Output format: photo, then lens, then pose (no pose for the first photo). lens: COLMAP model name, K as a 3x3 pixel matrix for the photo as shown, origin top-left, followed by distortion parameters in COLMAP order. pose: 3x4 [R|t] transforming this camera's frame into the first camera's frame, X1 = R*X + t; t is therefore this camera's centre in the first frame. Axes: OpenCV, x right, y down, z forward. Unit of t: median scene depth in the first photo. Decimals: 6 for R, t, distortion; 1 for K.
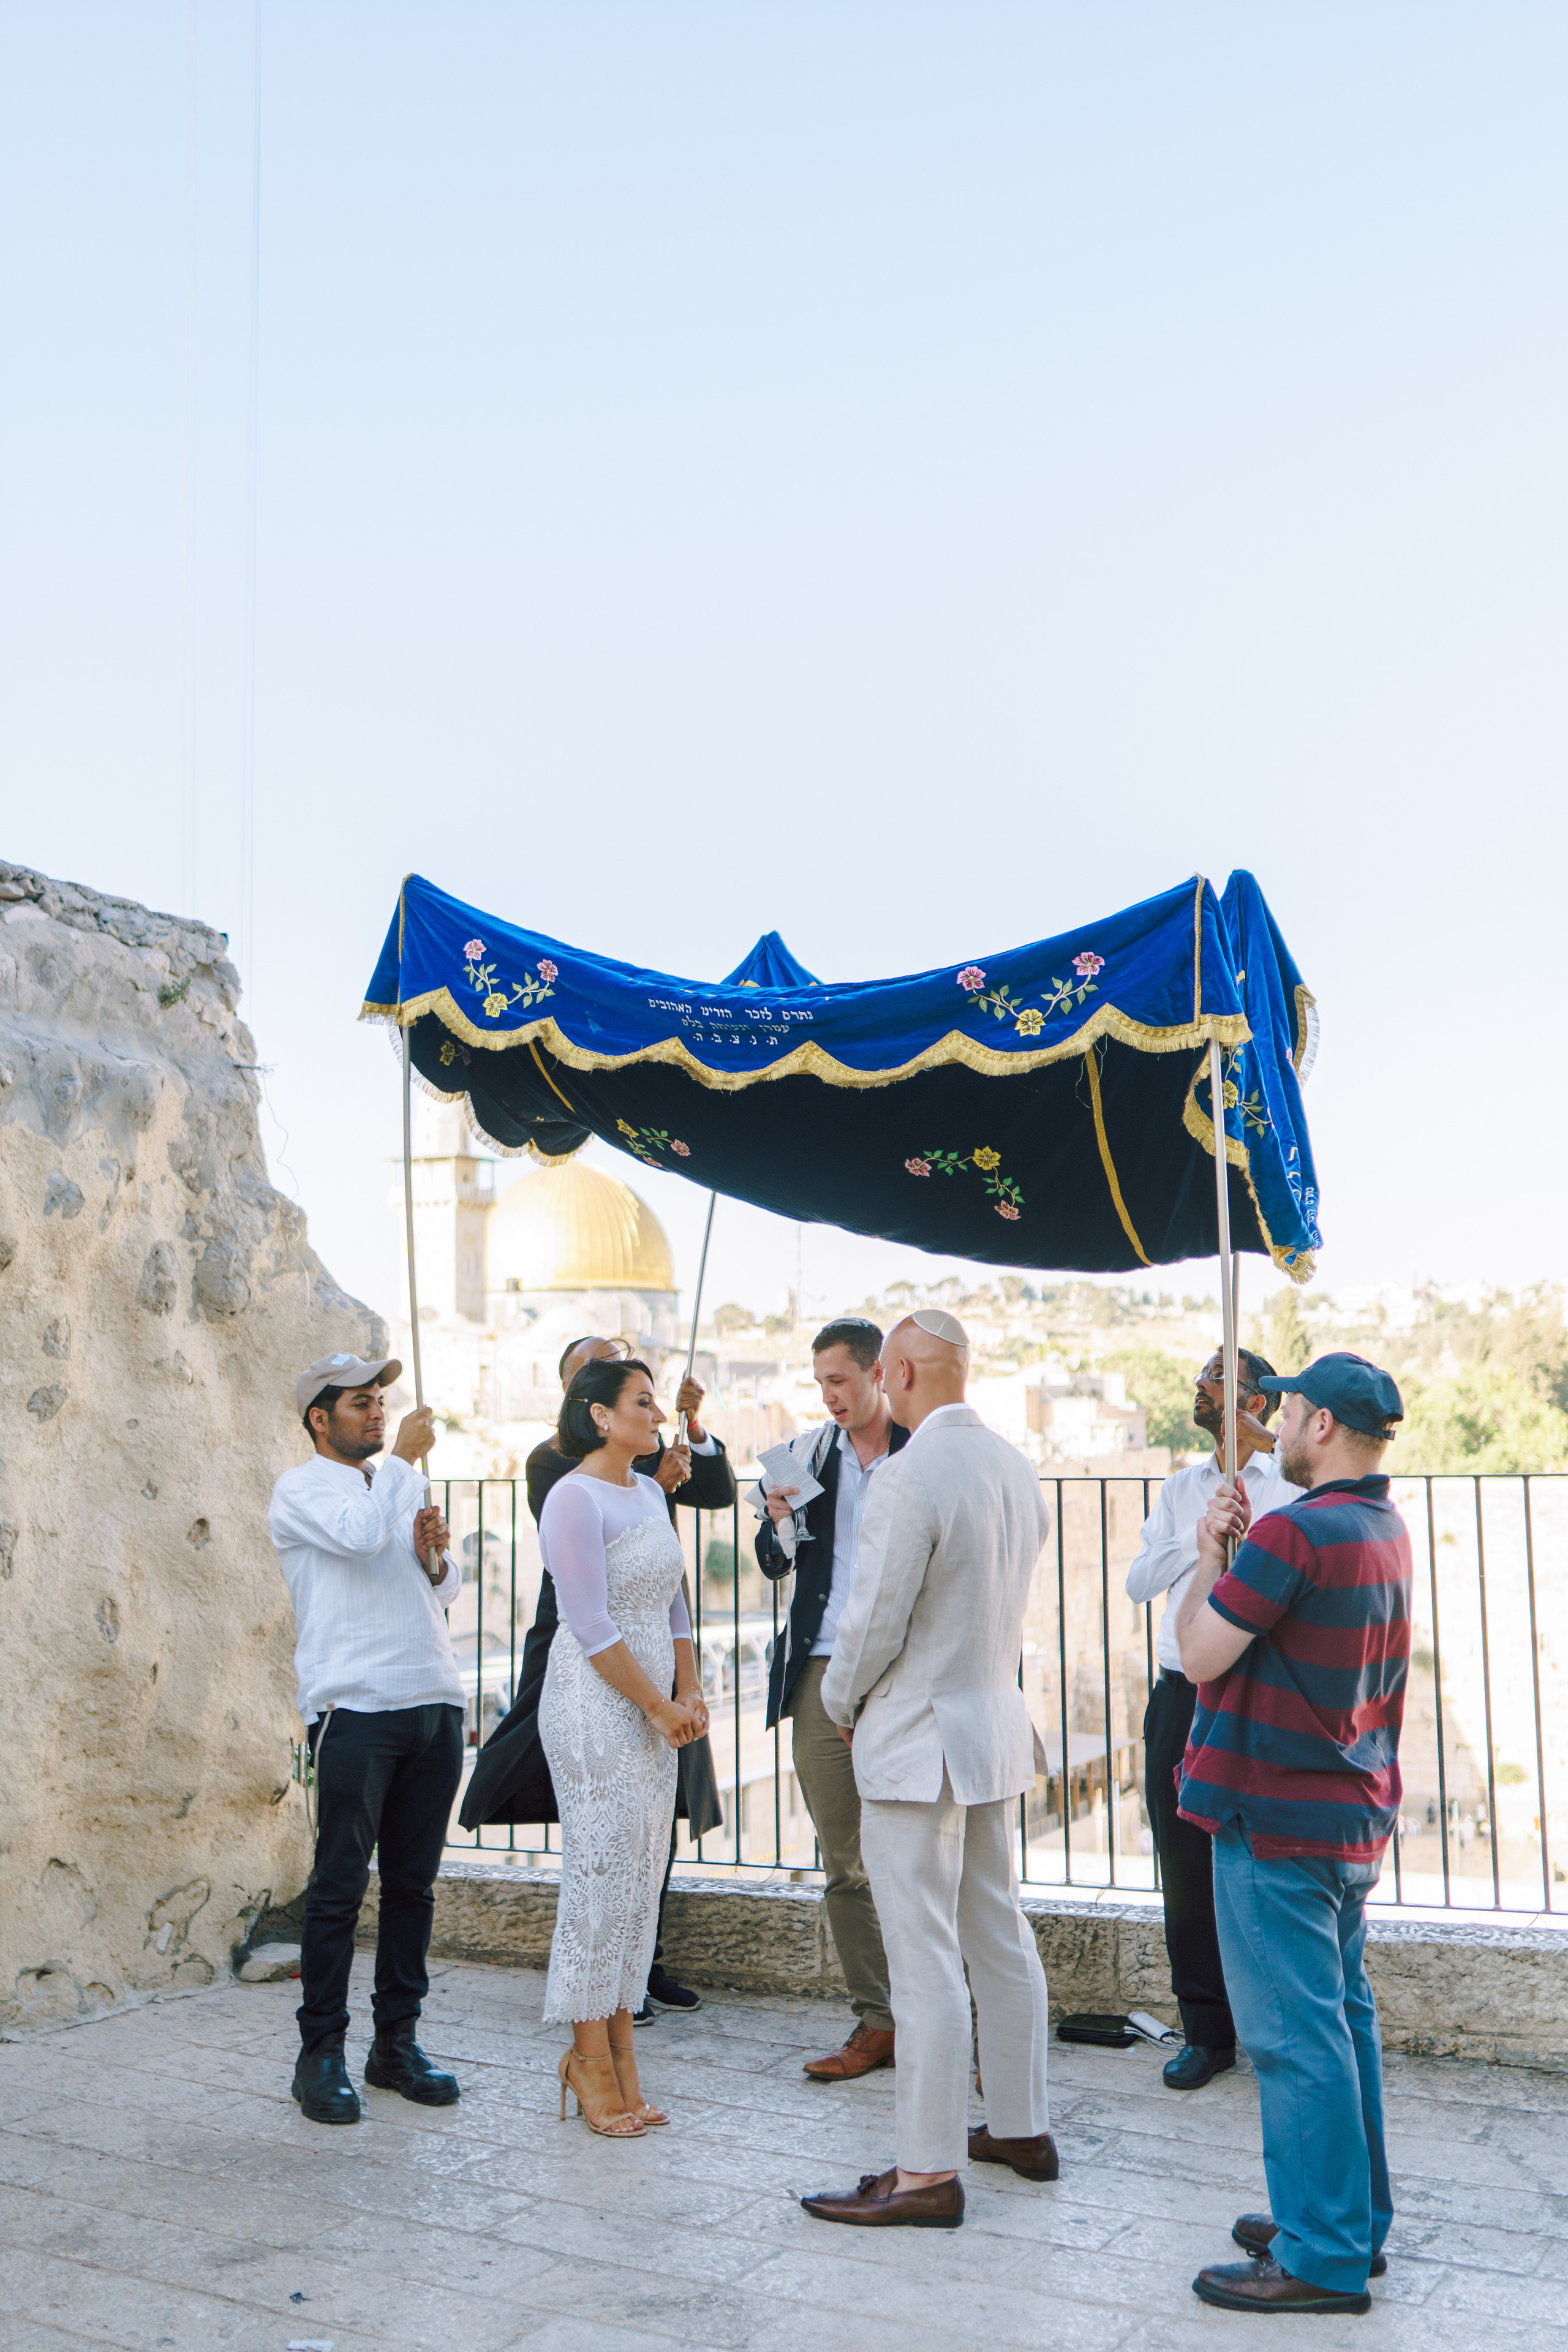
lens RADIAL K [[2488.4, 0, 784.0], [0, 2488.4, 1176.0], [0, 0, 1]] dist [-0.002854, -0.002178]
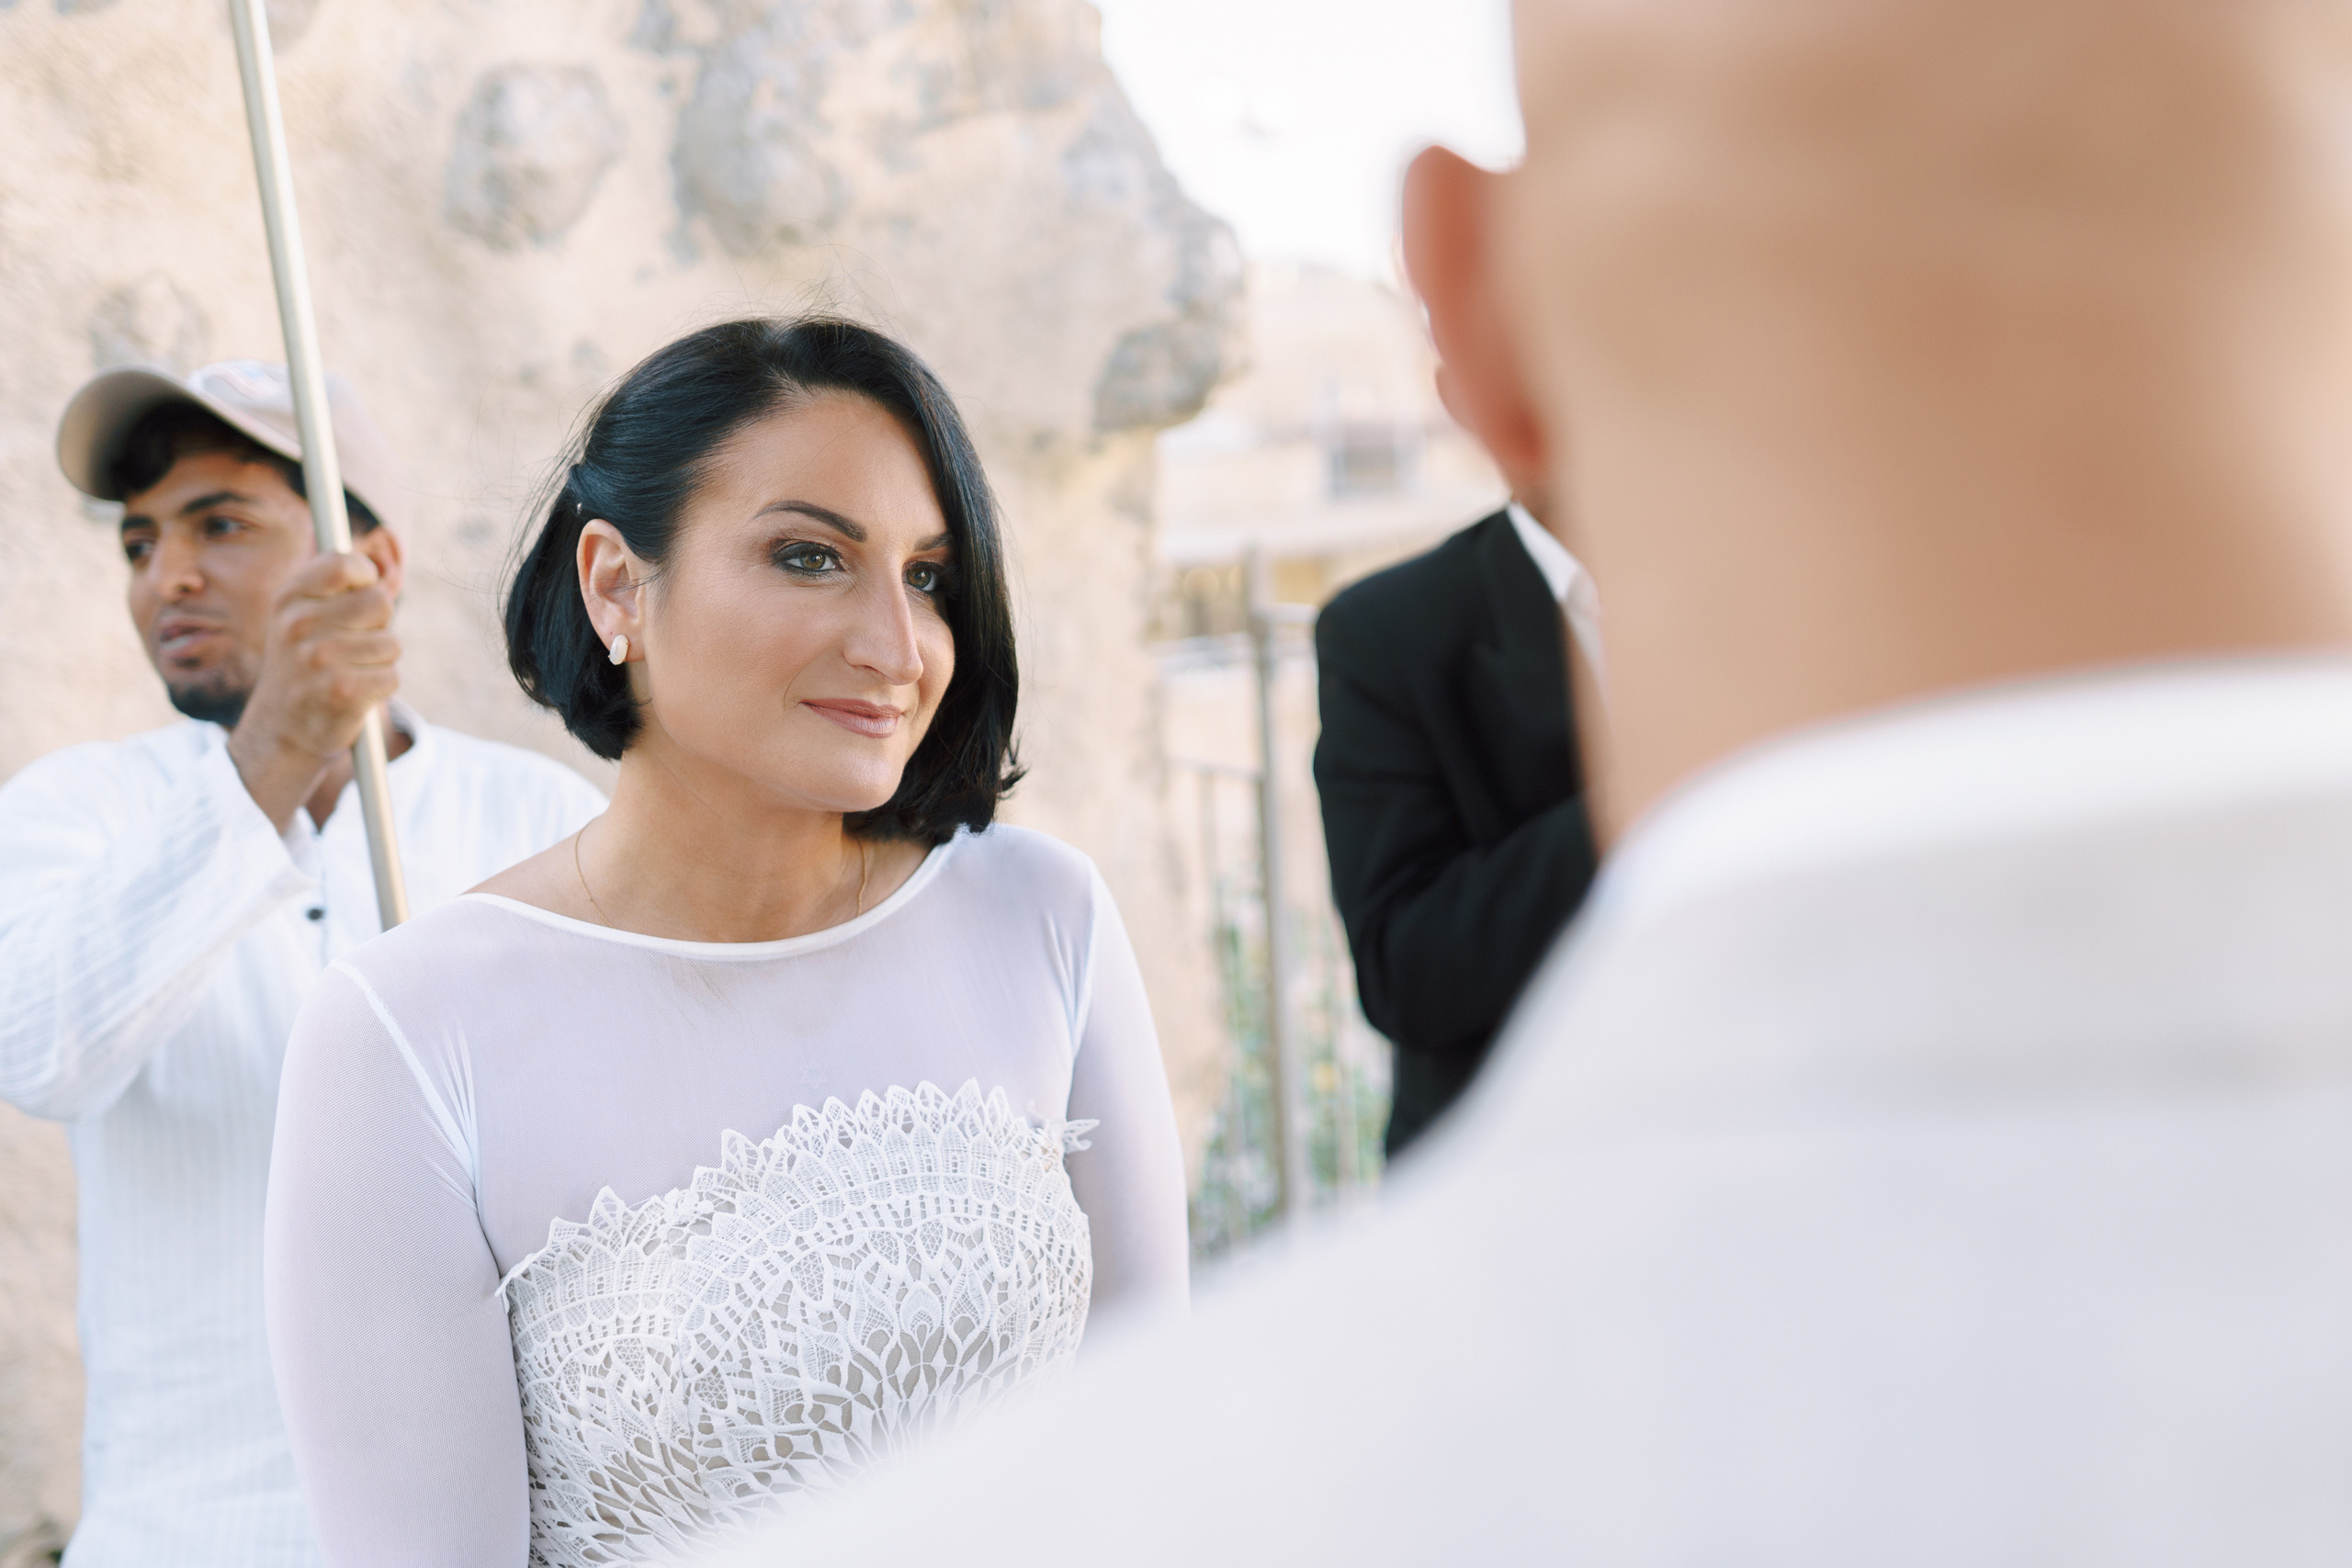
lens RADIAL K [[2488.2, 0, 1176.0], [0, 2488.2, 784.0], [0, 0, 1]] dist [-0.002854, -0.002178]
pose [[0.808521, 0.049714, -0.586363, 0.066650], [0.104645, 0.968398, 0.226396, 0.057192], [0.579088, -0.244406, 0.777768, 0.711736]]
